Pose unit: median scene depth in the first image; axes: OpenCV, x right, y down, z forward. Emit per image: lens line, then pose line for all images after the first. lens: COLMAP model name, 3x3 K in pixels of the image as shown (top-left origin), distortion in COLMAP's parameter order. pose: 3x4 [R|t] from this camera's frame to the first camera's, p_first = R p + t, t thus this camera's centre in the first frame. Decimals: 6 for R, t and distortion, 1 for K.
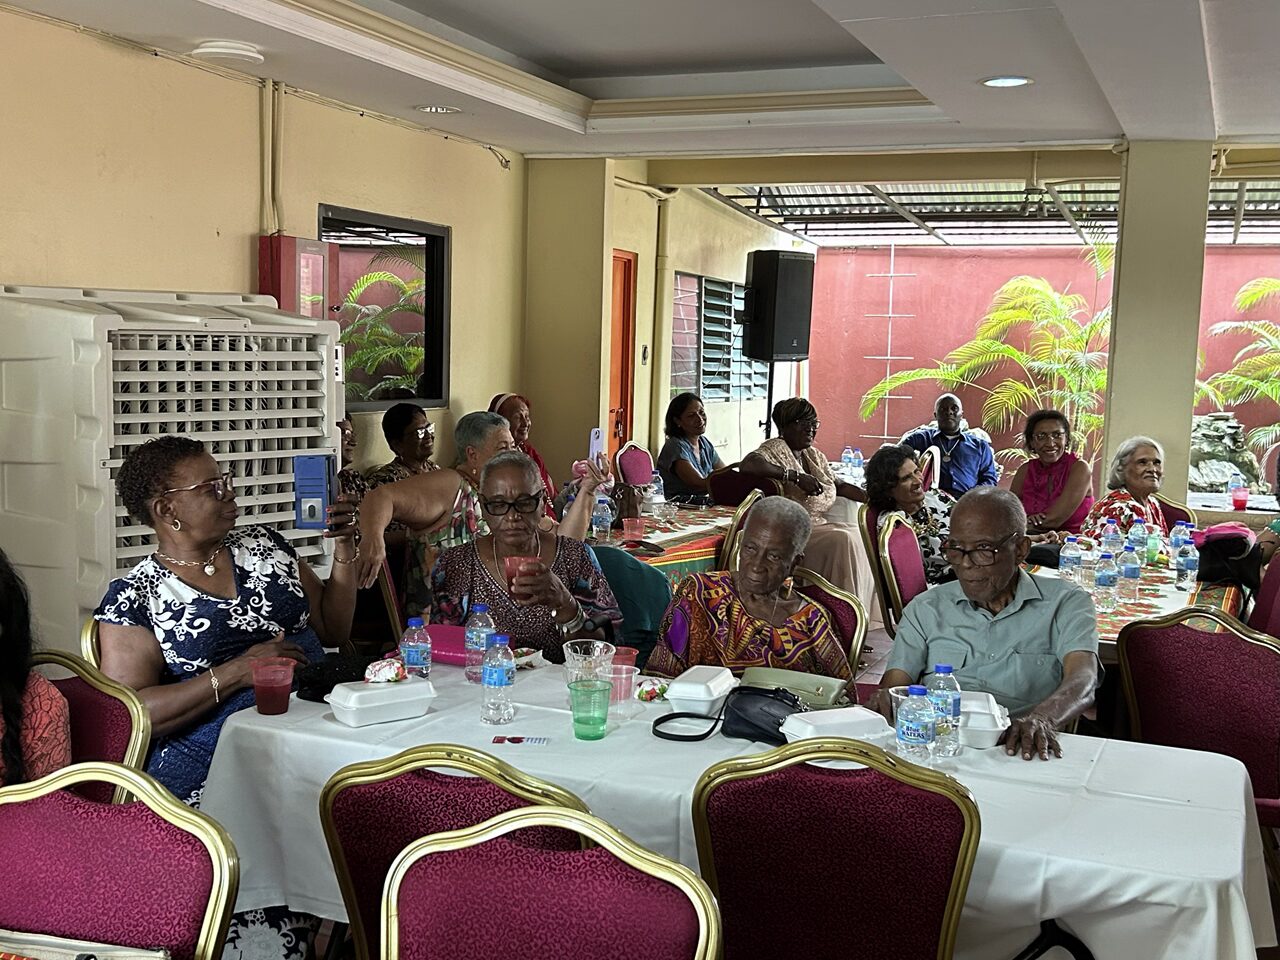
lens RADIAL K [[1412.5, 0, 643.4], [0, 1412.5, 538.2], [0, 0, 1]] dist [0.269753, -0.657225]
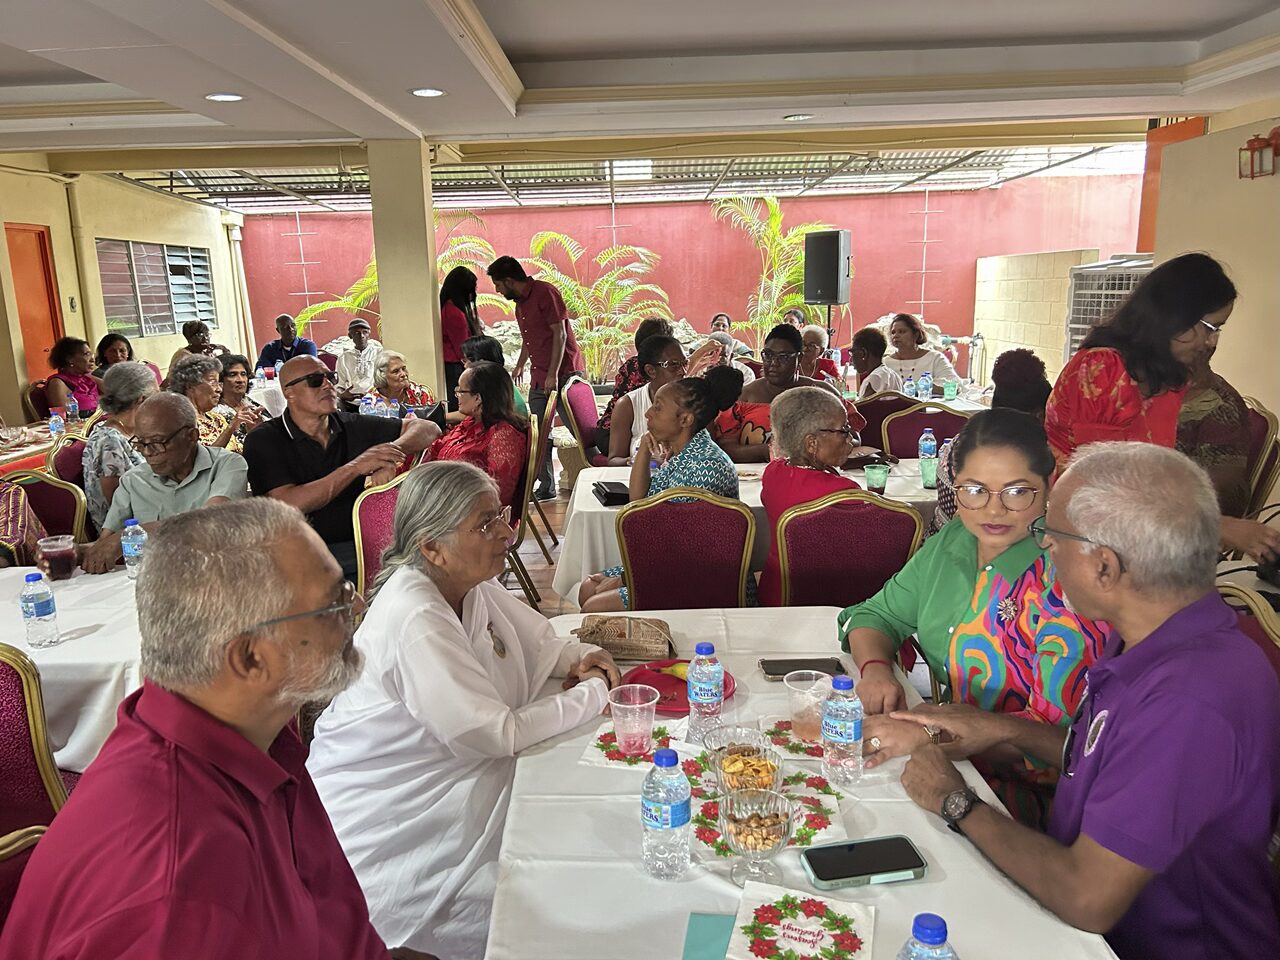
lens RADIAL K [[979.6, 0, 640.0], [0, 979.6, 480.0], [0, 0, 1]] dist [0.045257, -0.042510]
pose [[0.928746, -0.133743, 0.345750, 0.145971], [0.109376, 0.989995, 0.089148, 0.003641], [-0.354213, -0.044979, 0.934082, -0.023232]]
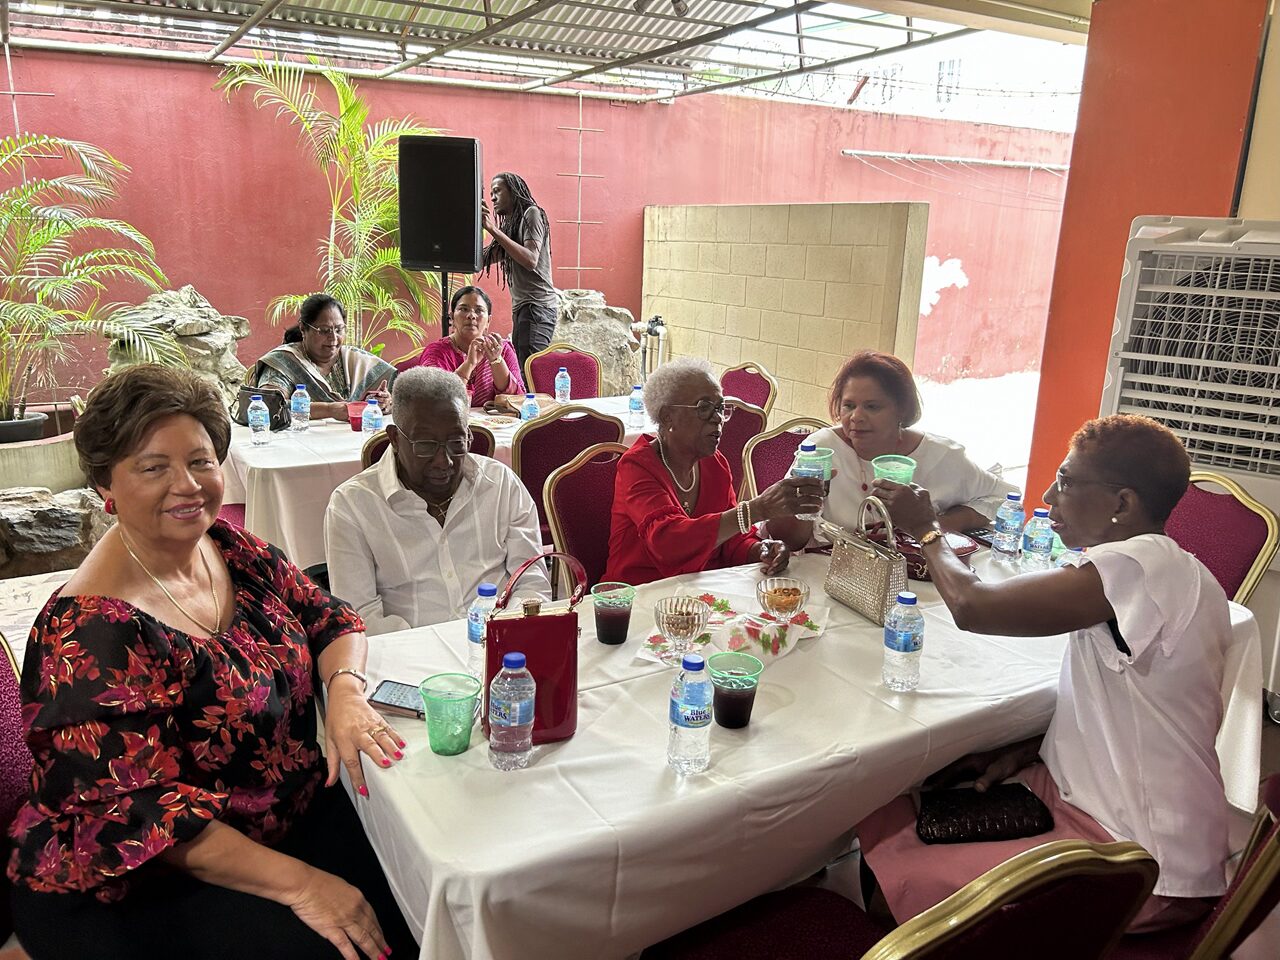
lens RADIAL K [[979.6, 0, 640.0], [0, 979.6, 480.0], [0, 0, 1]] dist [0.045257, -0.042510]
pose [[0.615849, -0.223018, 0.755641, 0.302400], [0.103769, 0.973705, 0.202805, -0.055618], [-0.781001, -0.046485, 0.622797, 0.444132]]
